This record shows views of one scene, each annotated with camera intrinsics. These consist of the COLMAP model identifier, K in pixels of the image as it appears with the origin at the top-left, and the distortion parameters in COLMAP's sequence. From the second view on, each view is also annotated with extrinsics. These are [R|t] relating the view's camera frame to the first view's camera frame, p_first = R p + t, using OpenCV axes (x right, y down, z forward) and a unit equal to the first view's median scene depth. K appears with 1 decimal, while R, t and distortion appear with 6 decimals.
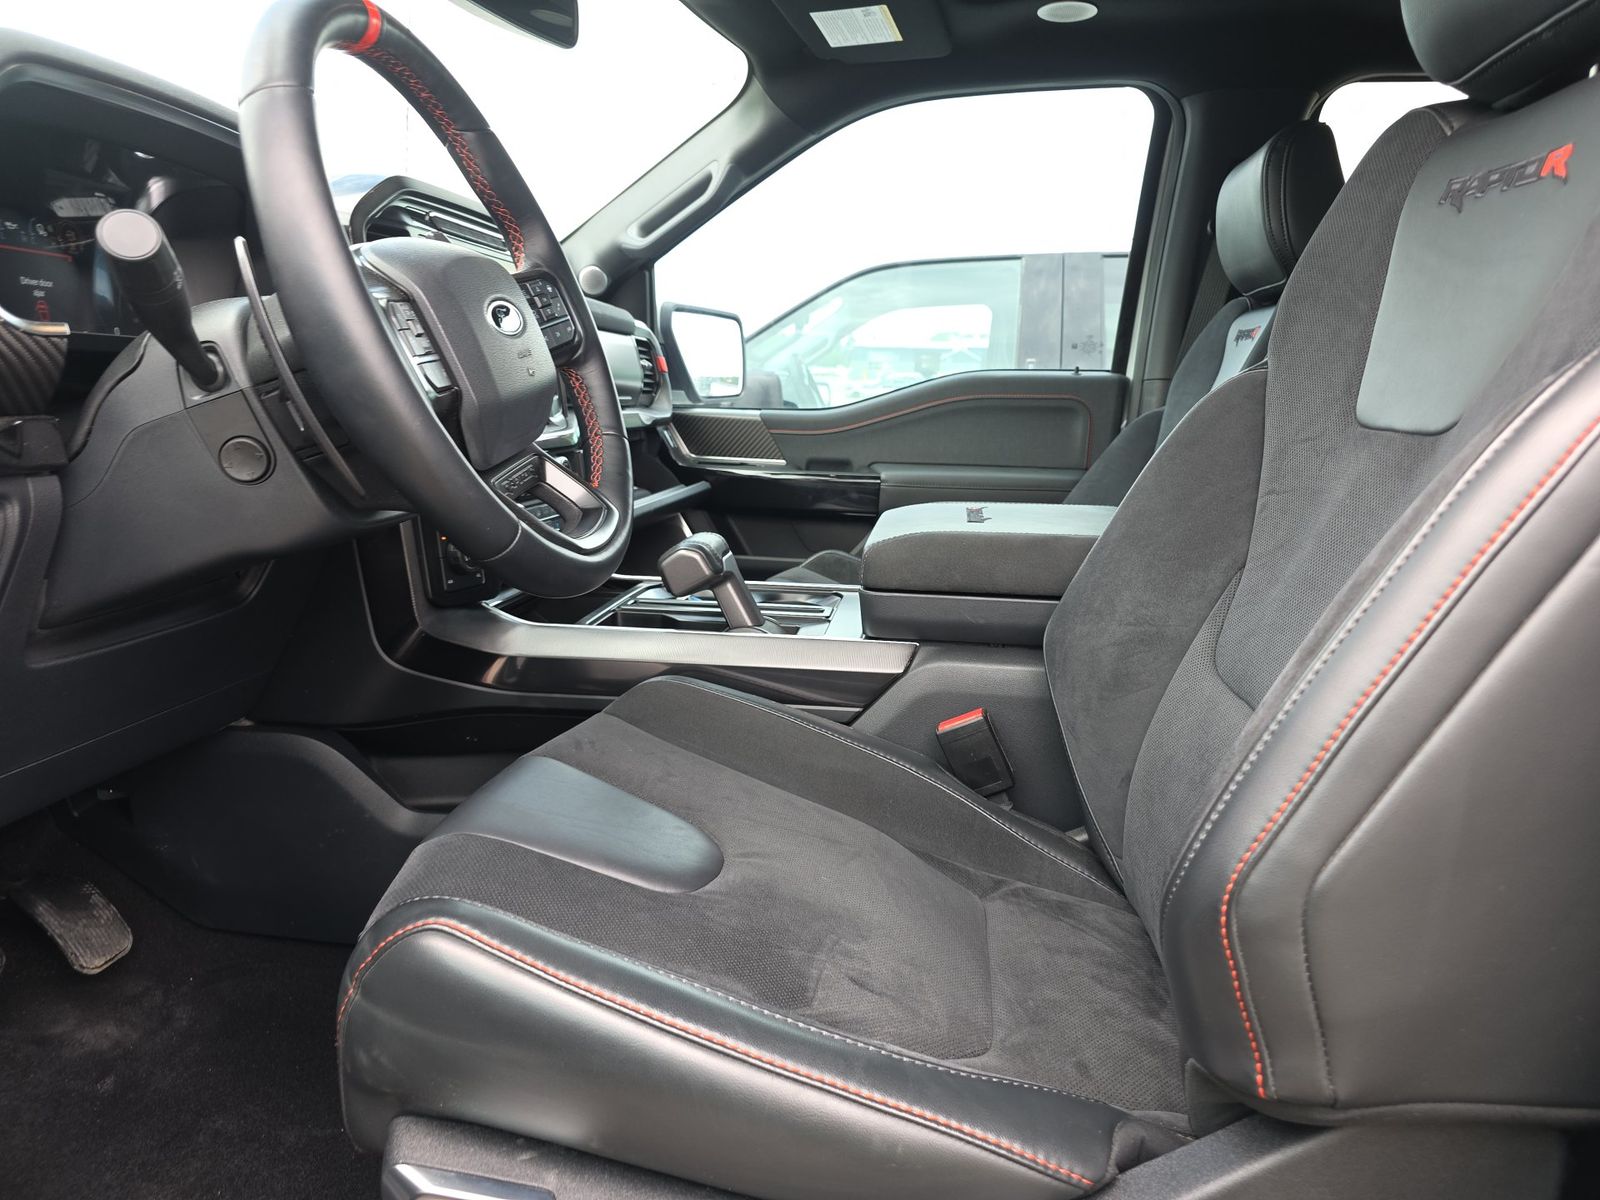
lens RADIAL K [[1082.9, 0, 810.0], [0, 1082.9, 576.9], [0, 0, 1]] dist [0.043731, -0.032514]
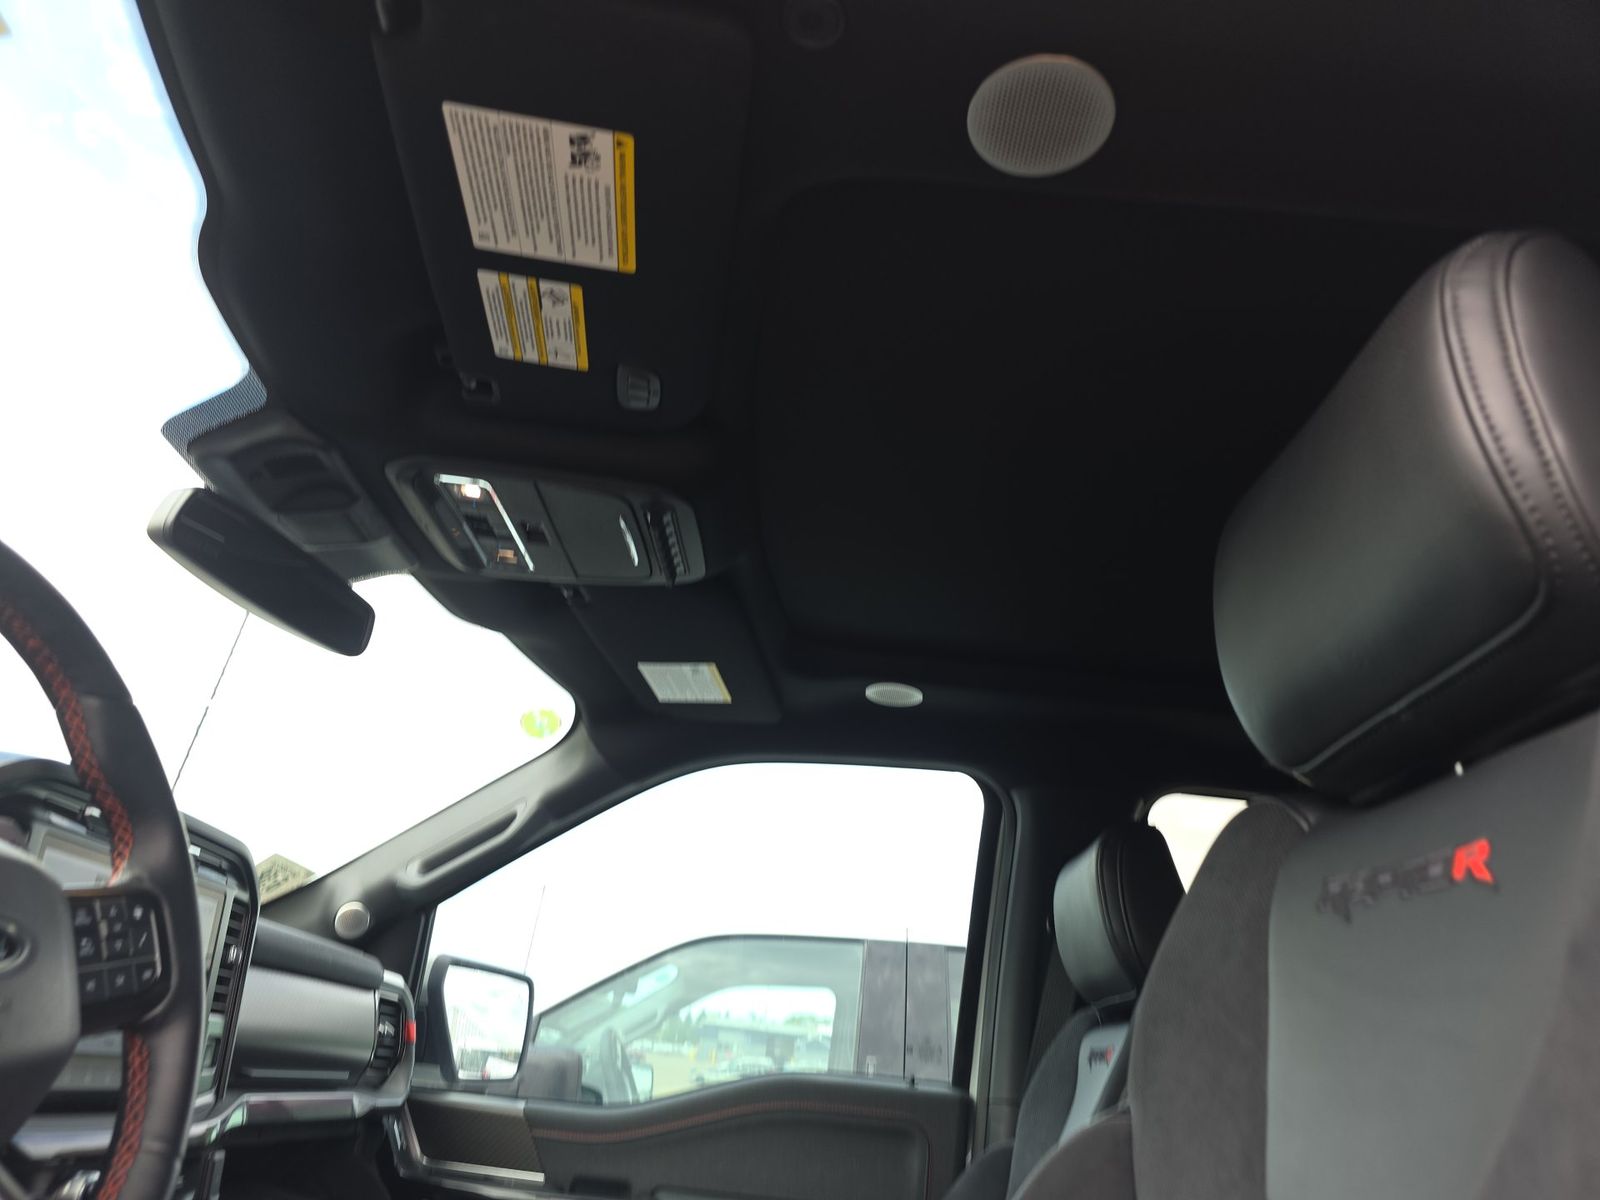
lens RADIAL K [[1082.9, 0, 810.0], [0, 1082.9, 576.9], [0, 0, 1]] dist [0.043731, -0.032514]
pose [[0.988282, 0.123411, 0.089822, 0.045355], [-0.051115, 0.822071, -0.567086, -0.028776], [-0.143825, 0.555850, 0.818746, 0.107662]]
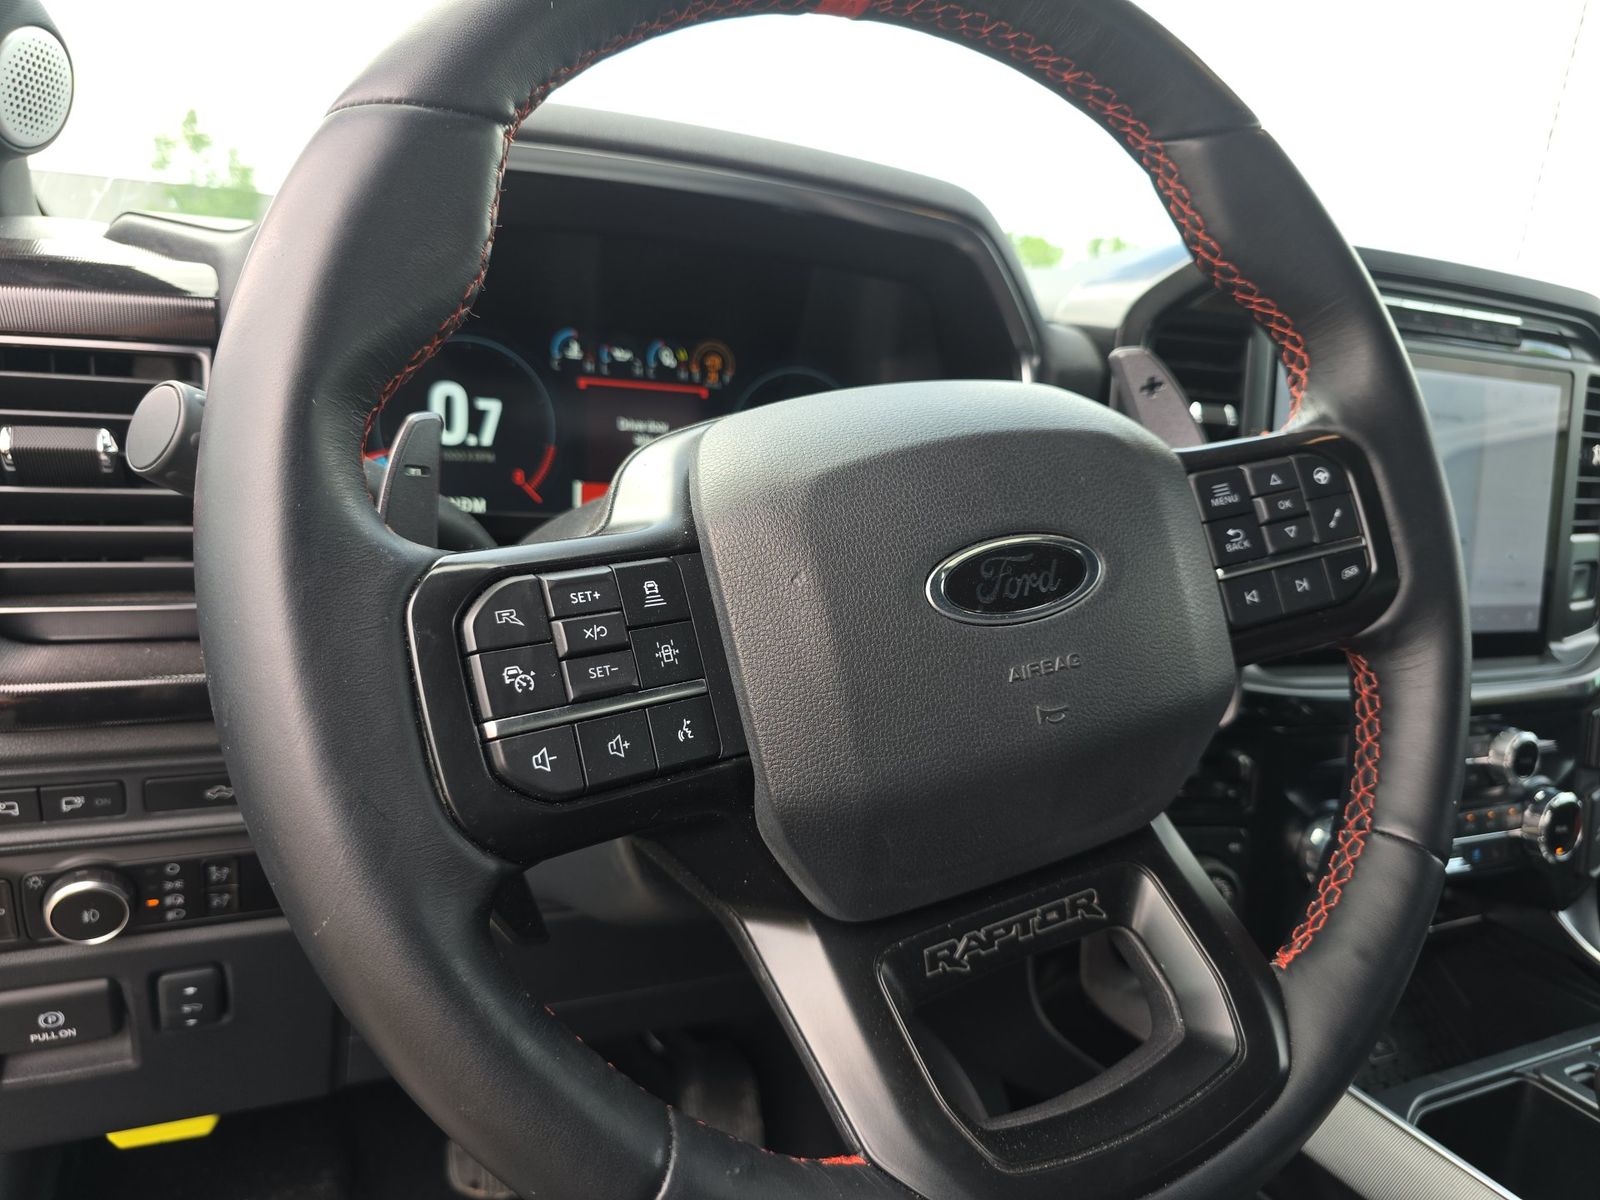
lens RADIAL K [[1110.1, 0, 800.0], [0, 1110.1, 600.0], [0, 0, 1]] dist [0.045166, -0.044496]
pose [[0.546040, 0.184345, -0.817226, 0.008859], [-0.212562, 0.974054, 0.077696, -0.094796], [0.810344, 0.131286, 0.571057, 0.267432]]
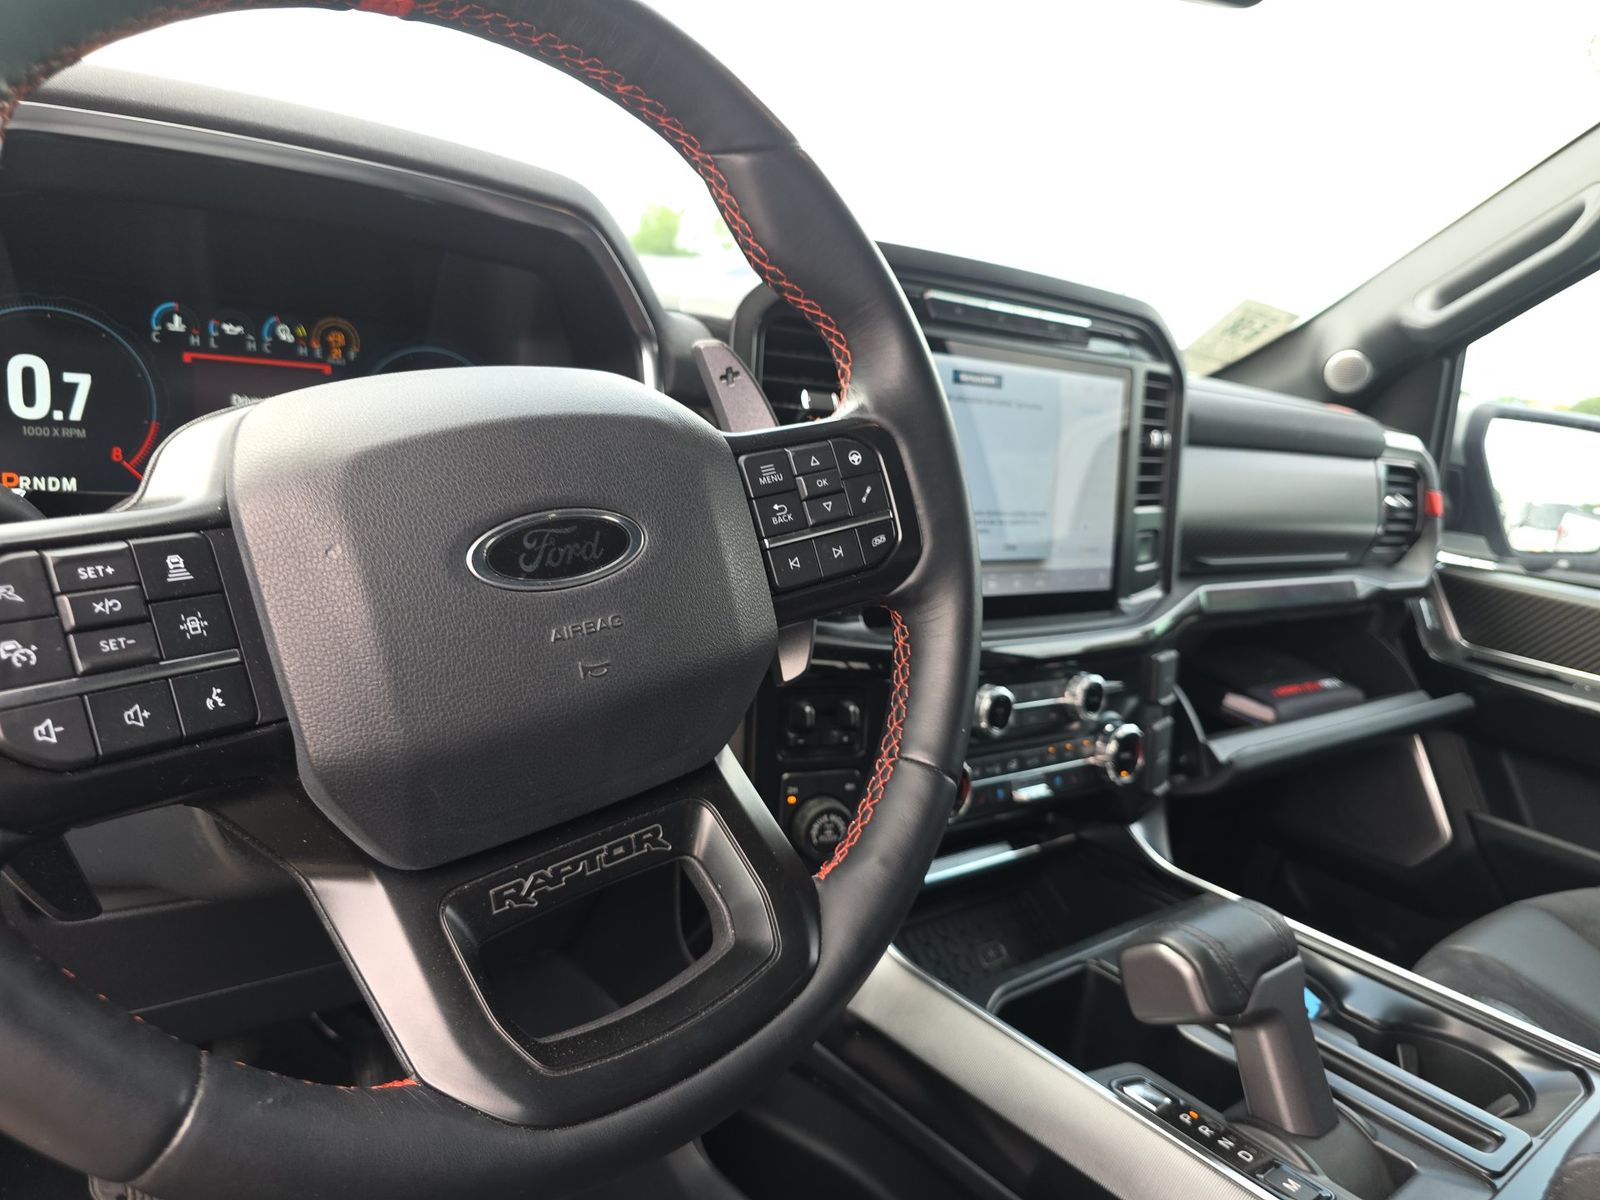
lens RADIAL K [[1098.2, 0, 794.4], [0, 1098.2, 606.9], [0, 0, 1]] dist [0.057093, -0.071375]
pose [[0.723314, 0.186908, -0.664743, 0.041246], [-0.202393, 0.977776, 0.054698, -0.100312], [0.660192, 0.094976, 0.745067, 0.279025]]
